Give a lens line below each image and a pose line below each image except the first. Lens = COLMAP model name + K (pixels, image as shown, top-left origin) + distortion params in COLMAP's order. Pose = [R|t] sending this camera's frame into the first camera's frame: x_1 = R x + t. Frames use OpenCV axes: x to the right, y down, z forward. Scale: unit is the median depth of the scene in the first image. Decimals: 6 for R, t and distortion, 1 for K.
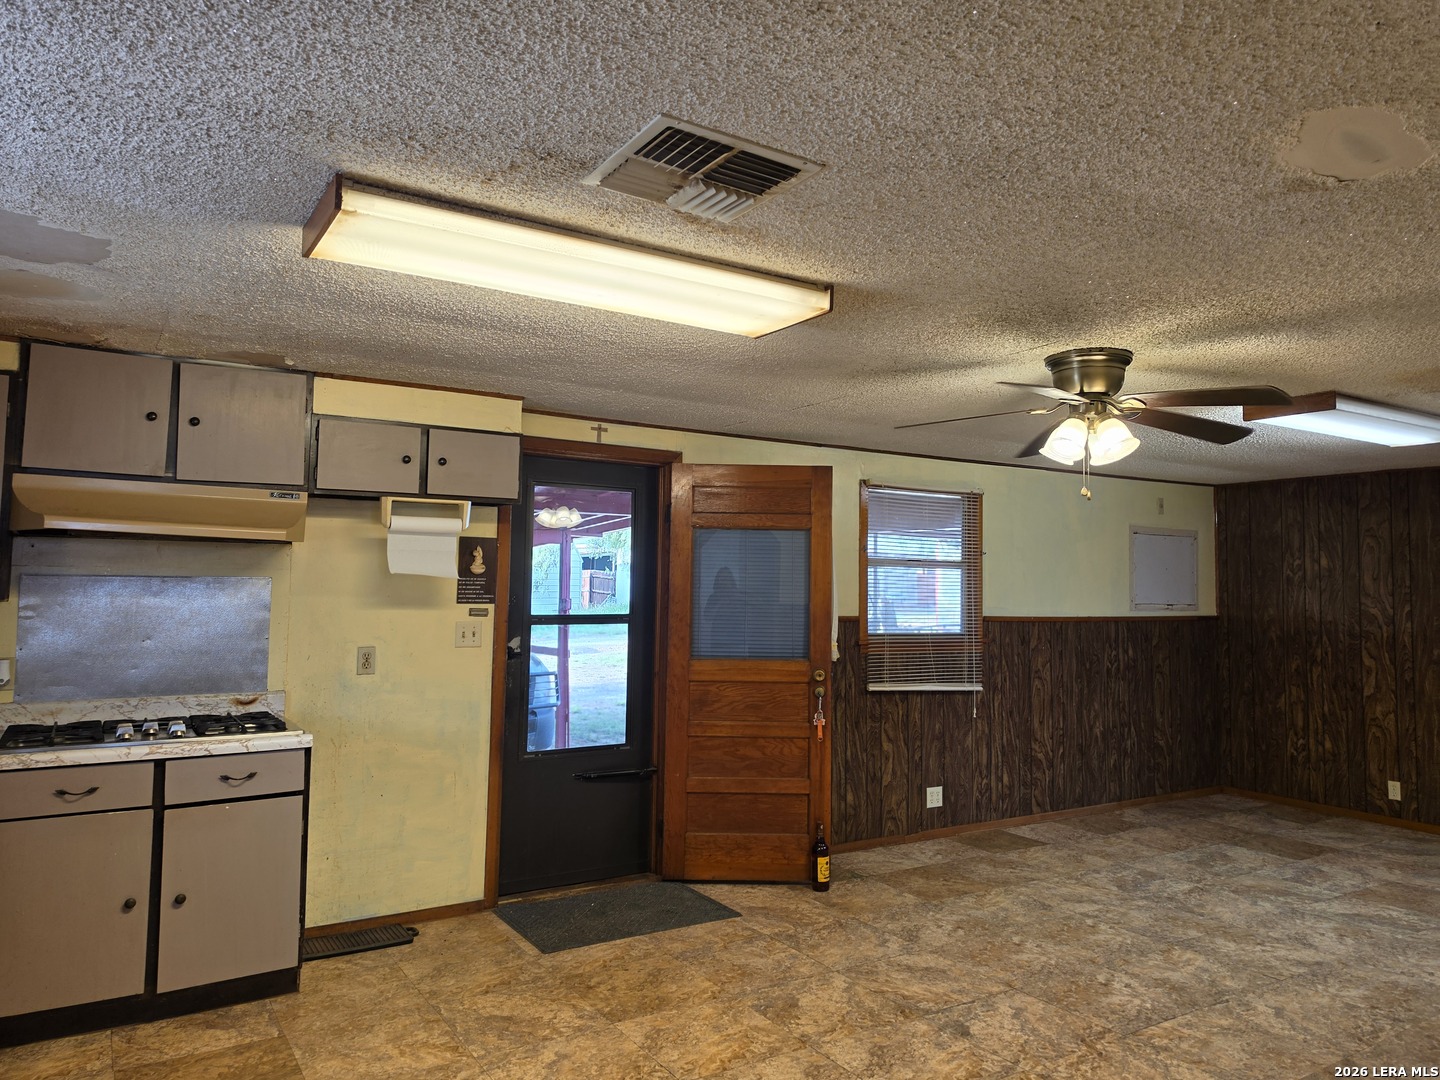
lens RADIAL K [[1014.0, 0, 721.8], [0, 1014.0, 514.0], [0, 0, 1]] dist [0.087434, -0.103289]
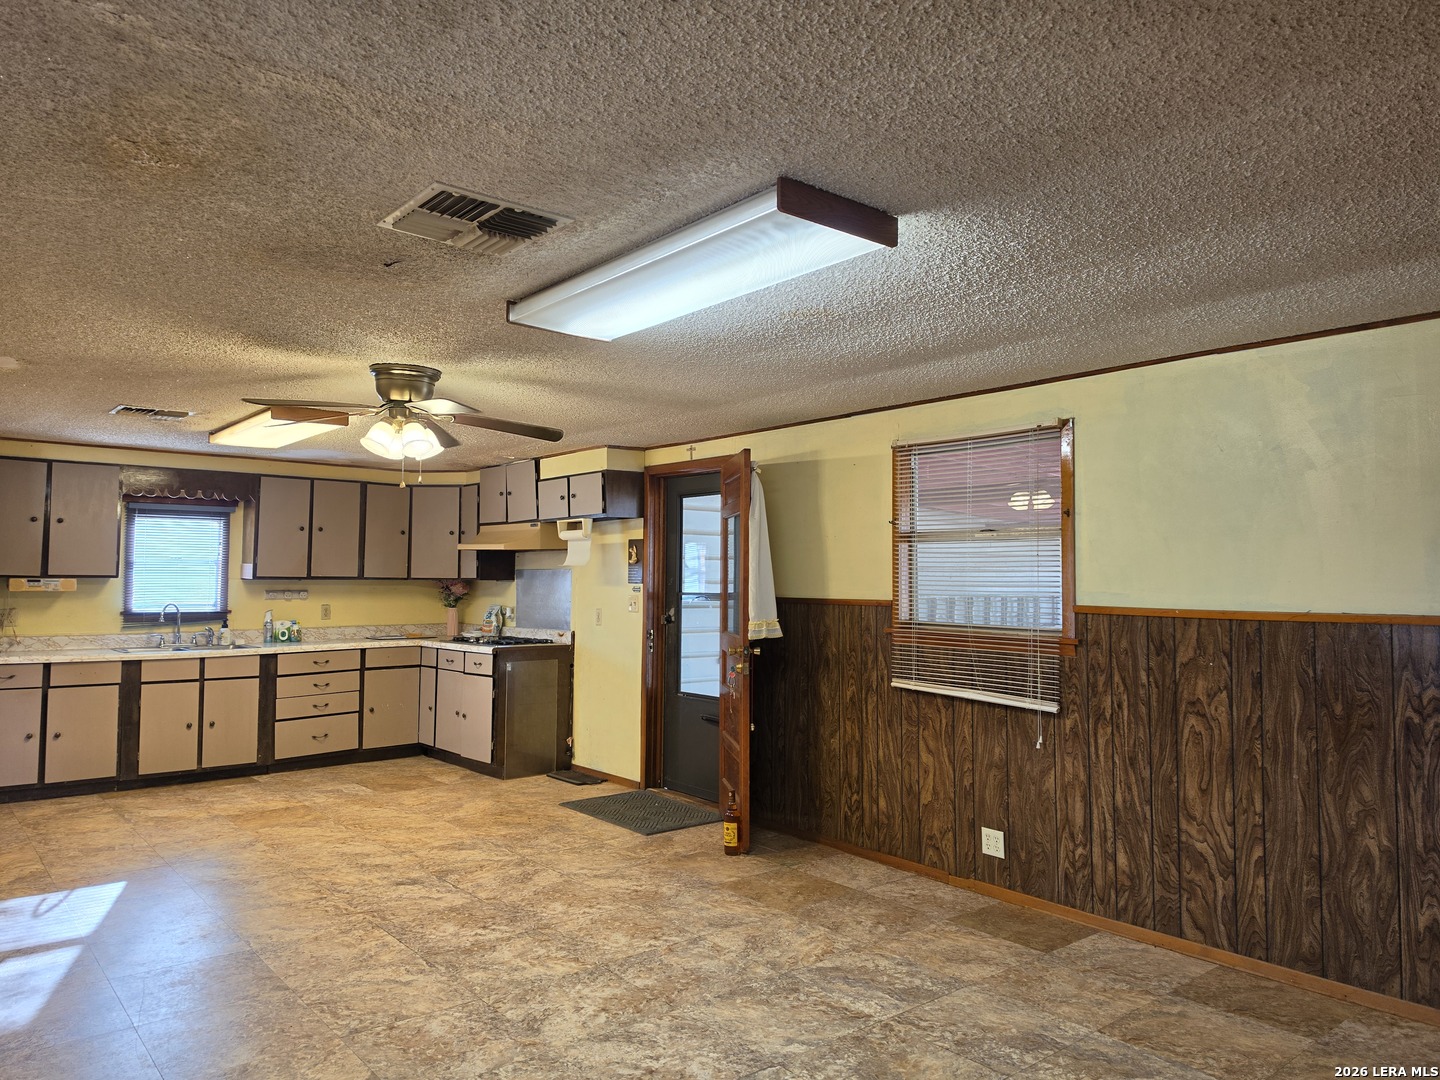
lens RADIAL K [[972.2, 0, 720.0], [0, 972.2, 540.0], [0, 0, 1]] dist [0.087958, -0.128201]
pose [[0.129916, -0.056682, -0.989904, 1.167183], [0.061631, 0.996896, -0.048994, 0.099850], [0.989608, -0.054643, 0.133006, 0.919645]]
